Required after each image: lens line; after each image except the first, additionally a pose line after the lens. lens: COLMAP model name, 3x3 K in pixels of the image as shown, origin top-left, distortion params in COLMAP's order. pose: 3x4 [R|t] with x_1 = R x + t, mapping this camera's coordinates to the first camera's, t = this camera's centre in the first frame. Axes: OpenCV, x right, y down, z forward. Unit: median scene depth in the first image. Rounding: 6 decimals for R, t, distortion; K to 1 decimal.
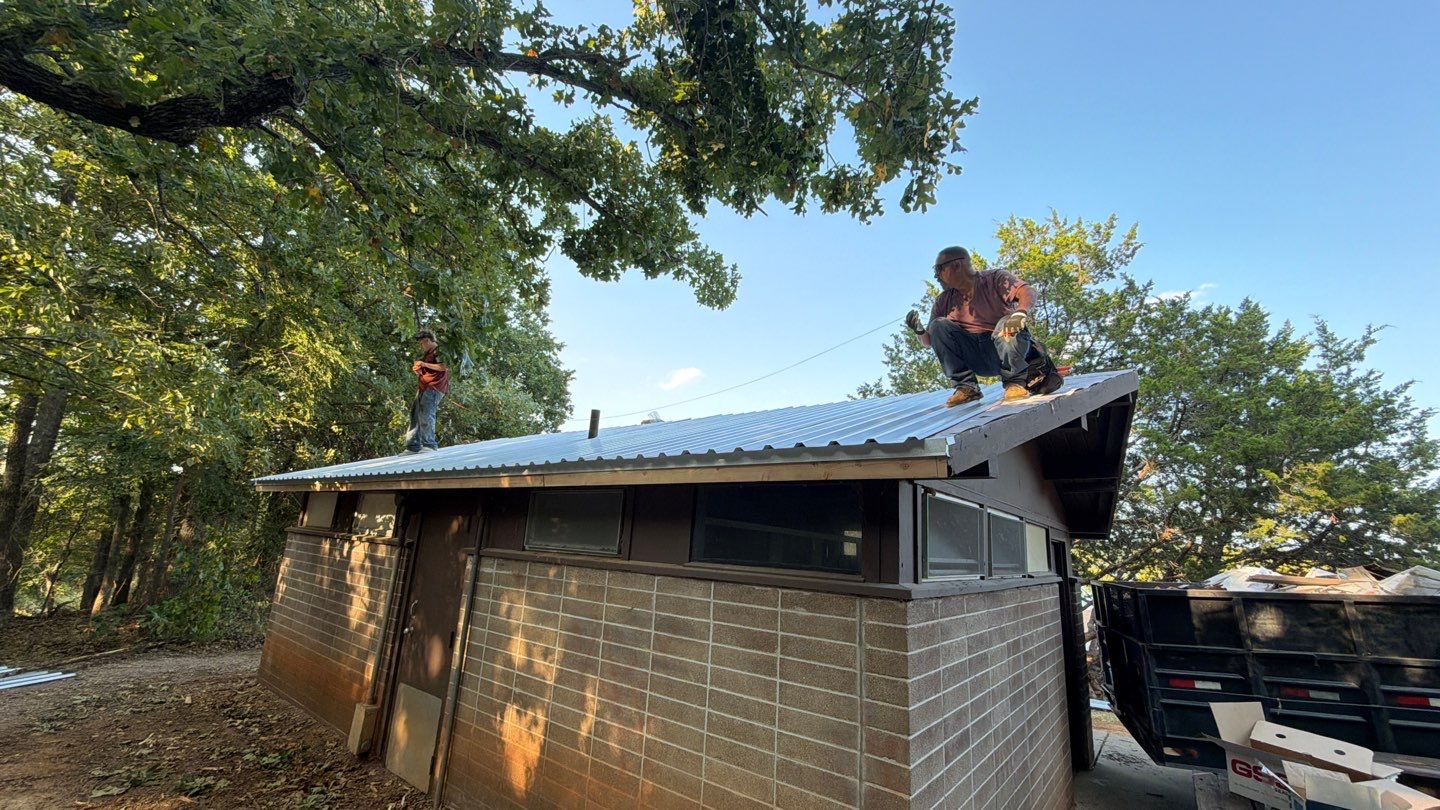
lens RADIAL K [[568.1, 0, 728.5], [0, 568.1, 410.2], [0, 0, 1]] dist [0.000420, 0.000103]
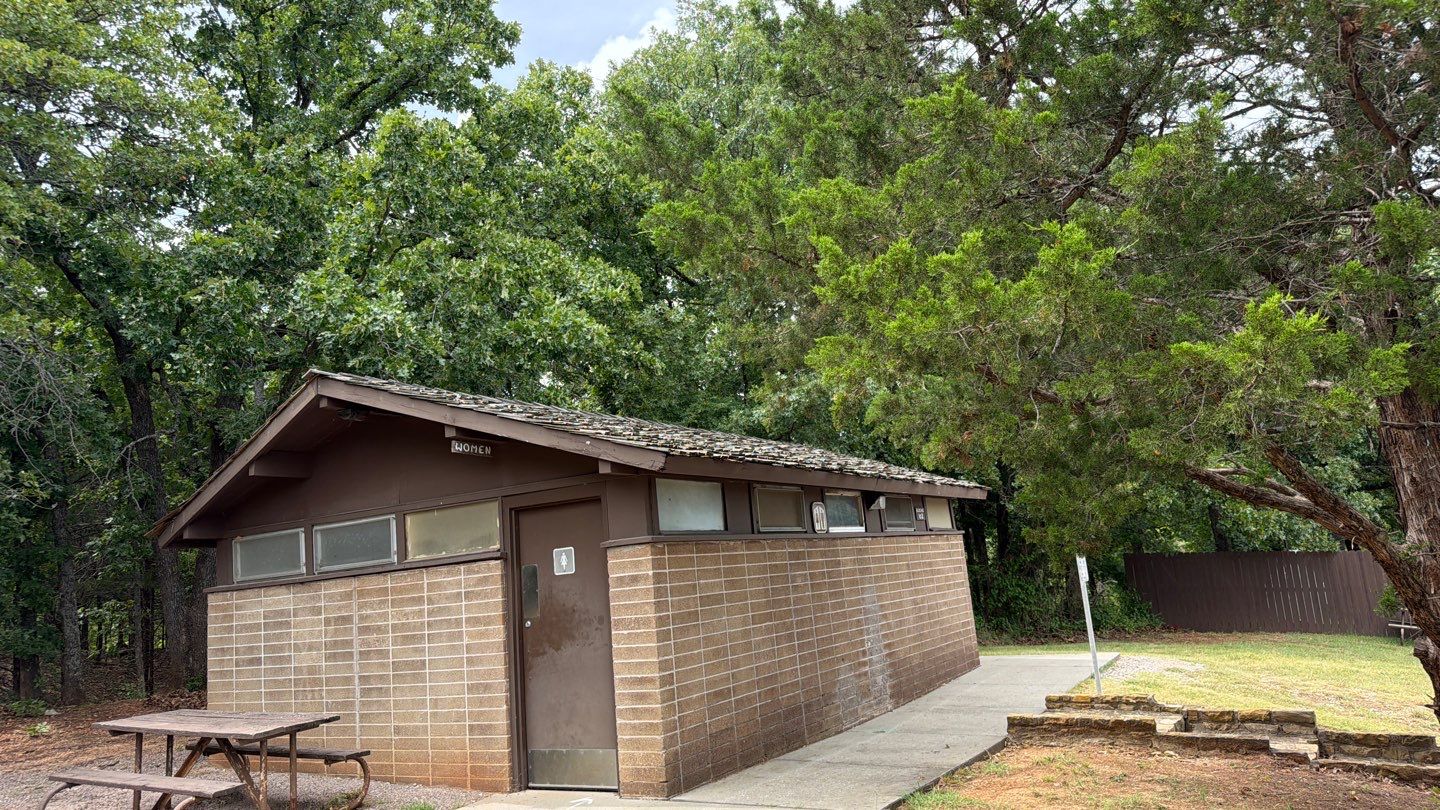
lens RADIAL K [[1003.0, 0, 726.2], [0, 1003.0, 401.8], [0, 0, 1]] dist [0.183162, -0.370541]
pose [[0.114957, -0.232137, -0.965866, 3.396736], [0.318190, 0.929687, -0.185571, 0.748273], [0.941031, -0.285996, 0.180738, 1.736295]]
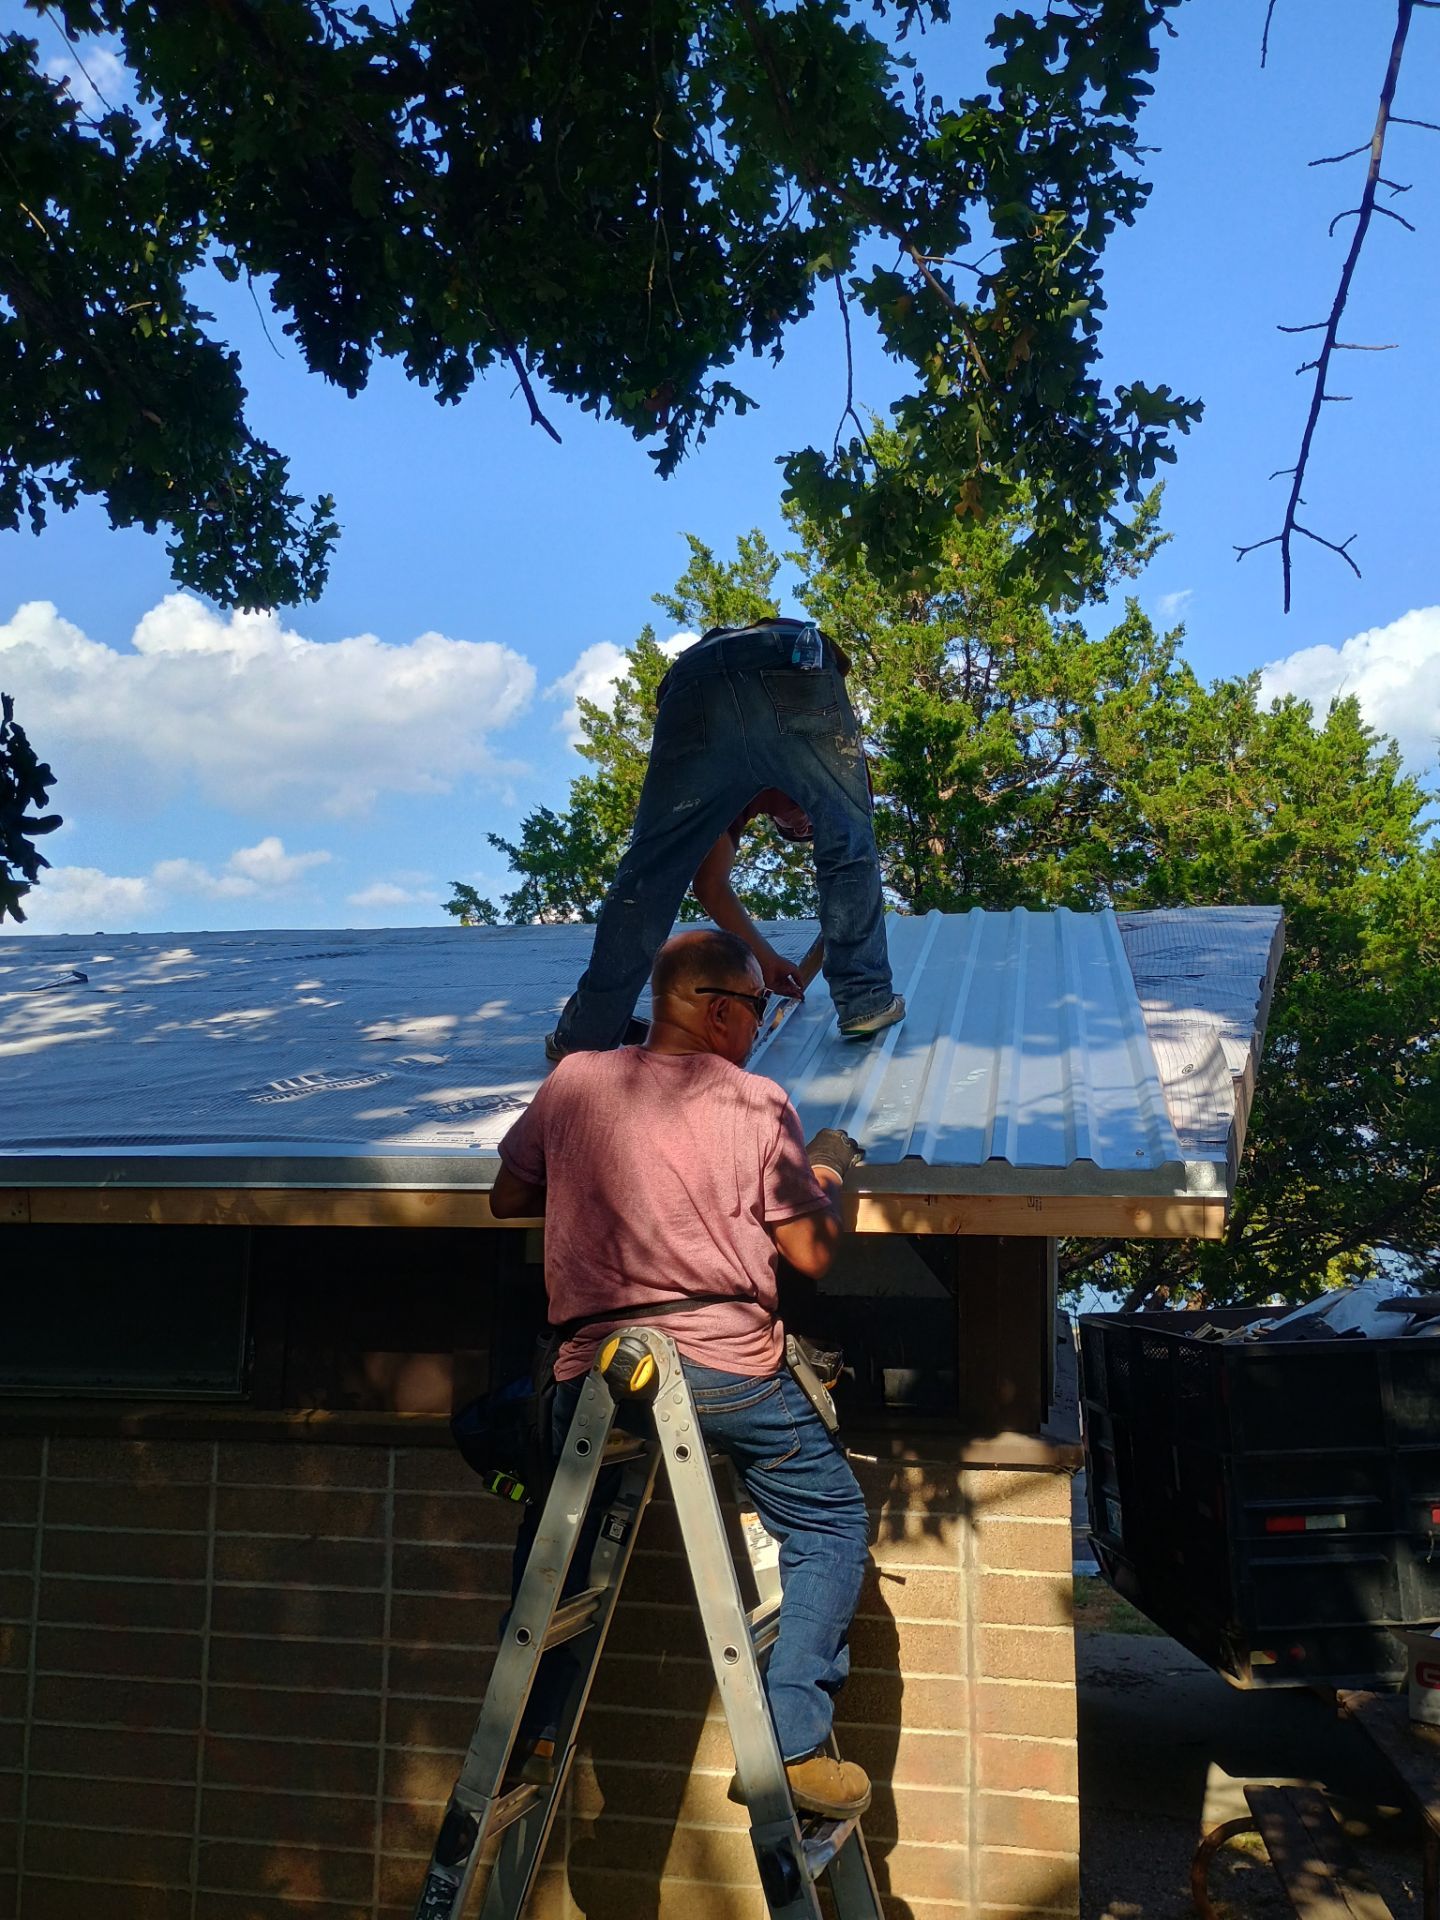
lens RADIAL K [[1665.2, 0, 720.0], [0, 1665.2, 960.0], [0, 0, 1]] dist [0.015226, 0.018078]
pose [[0.894378, 0.022371, 0.446752, -0.423651], [-0.064271, 0.994812, 0.078852, -0.133194], [-0.442671, -0.099237, 0.891176, -0.064844]]
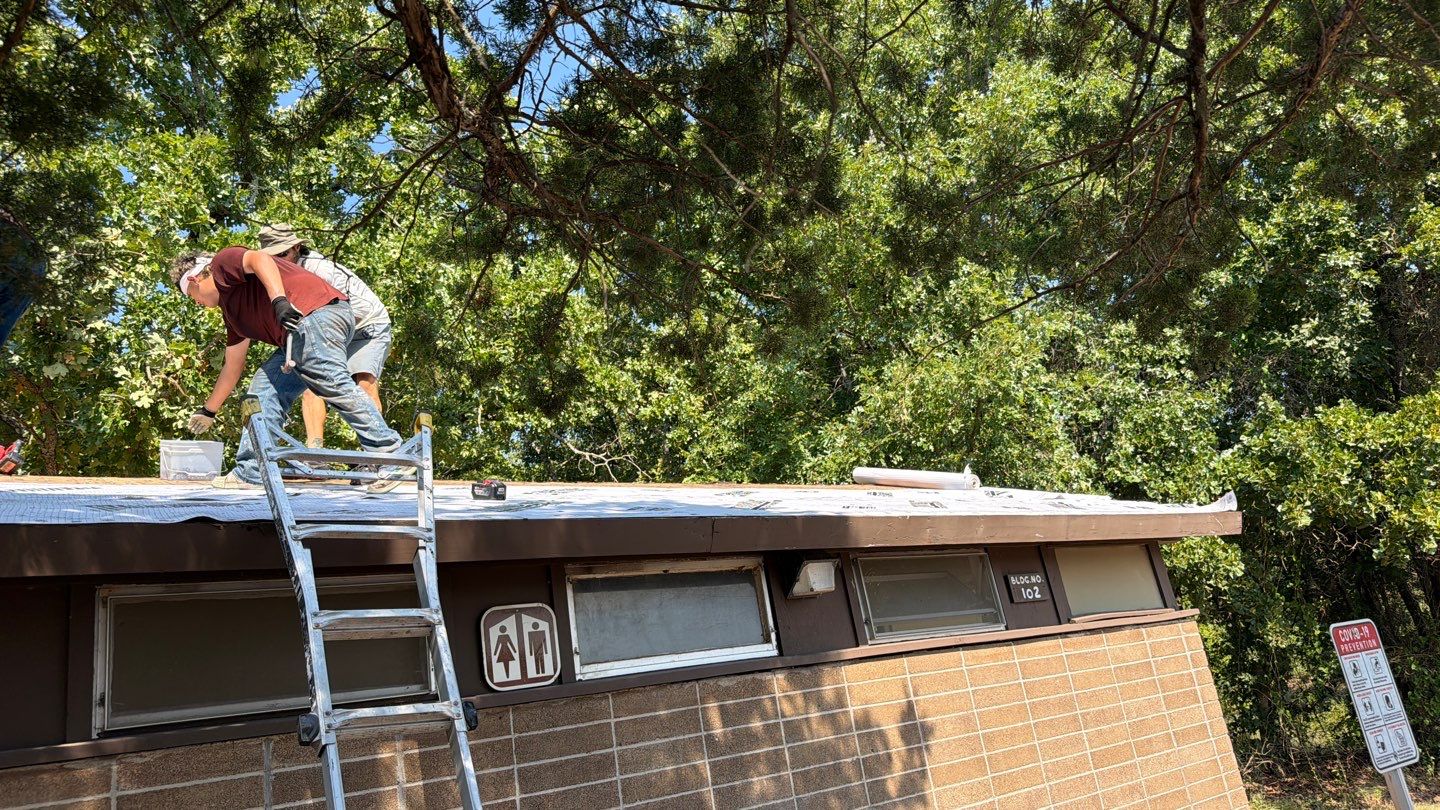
lens RADIAL K [[1003.0, 0, 726.2], [0, 1003.0, 401.8], [0, 0, 1]] dist [0.183162, -0.370541]
pose [[-0.297012, -0.282568, -0.912107, 1.447021], [0.337839, 0.862332, -0.377159, 0.873422], [0.893112, -0.420166, -0.160660, 2.968977]]
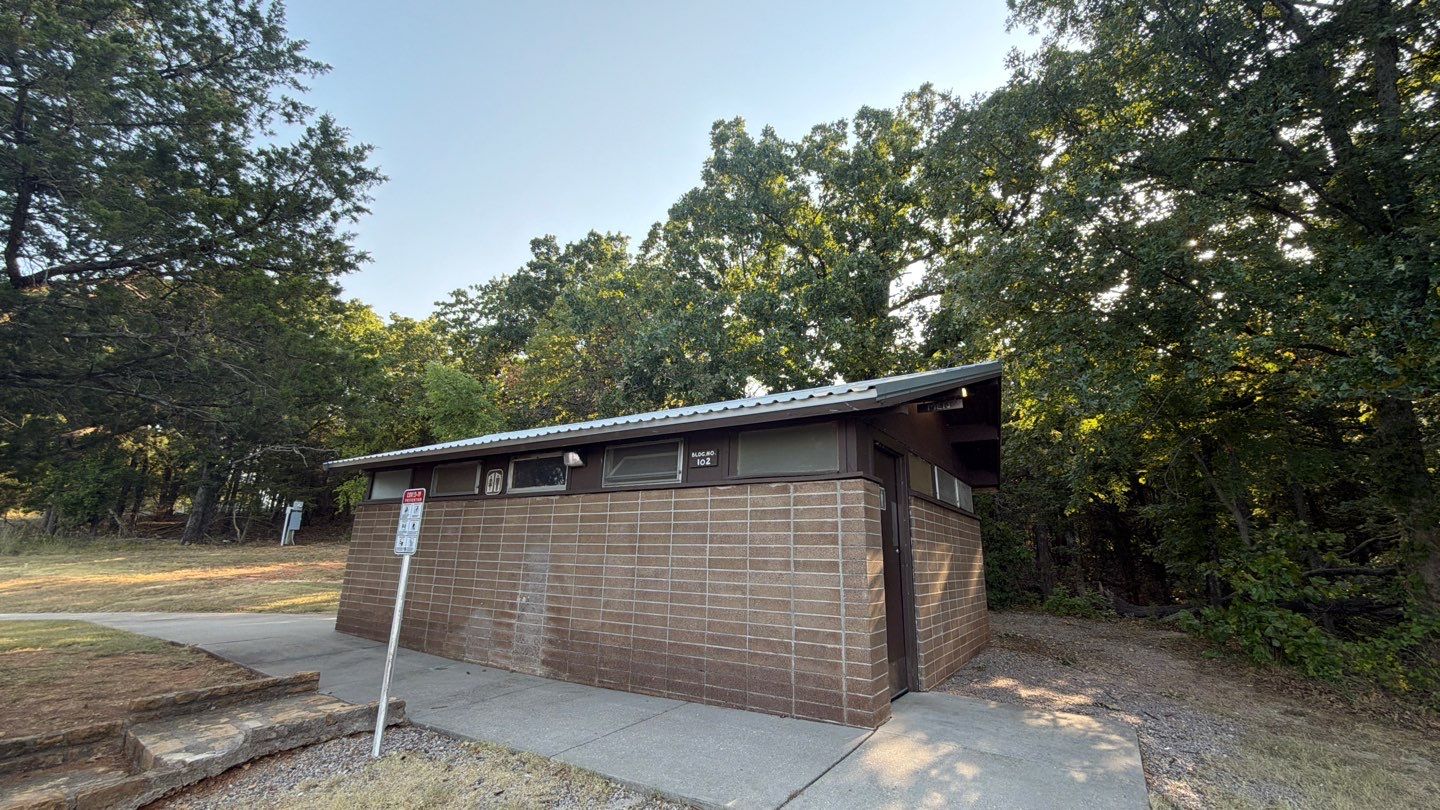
lens RADIAL K [[574.3, 0, 728.6], [0, 574.3, 391.9], [0, 0, 1]] dist [0.000958, 0.000119]
pose [[-0.995854, -0.082389, -0.038570, -0.371957], [-0.053809, 0.875341, -0.480502, 1.281593], [0.073350, -0.476435, -0.876145, 4.547649]]
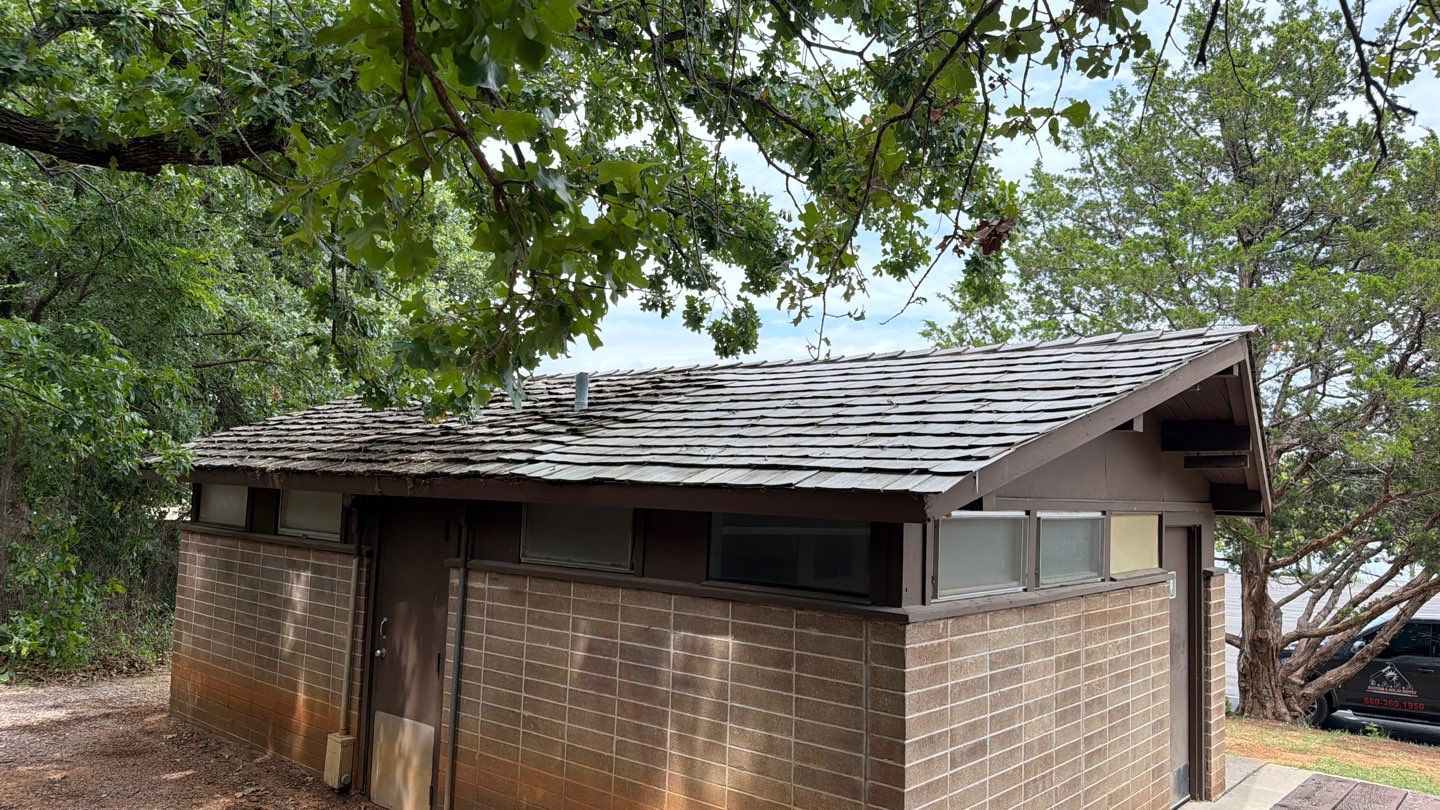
lens RADIAL K [[1003.0, 0, 726.2], [0, 1003.0, 401.8], [0, 0, 1]] dist [0.183162, -0.370541]
pose [[0.998458, -0.029180, -0.047223, 0.052376], [0.035884, 0.988337, 0.147991, -0.274526], [0.042354, -0.149458, 0.987861, -0.623641]]
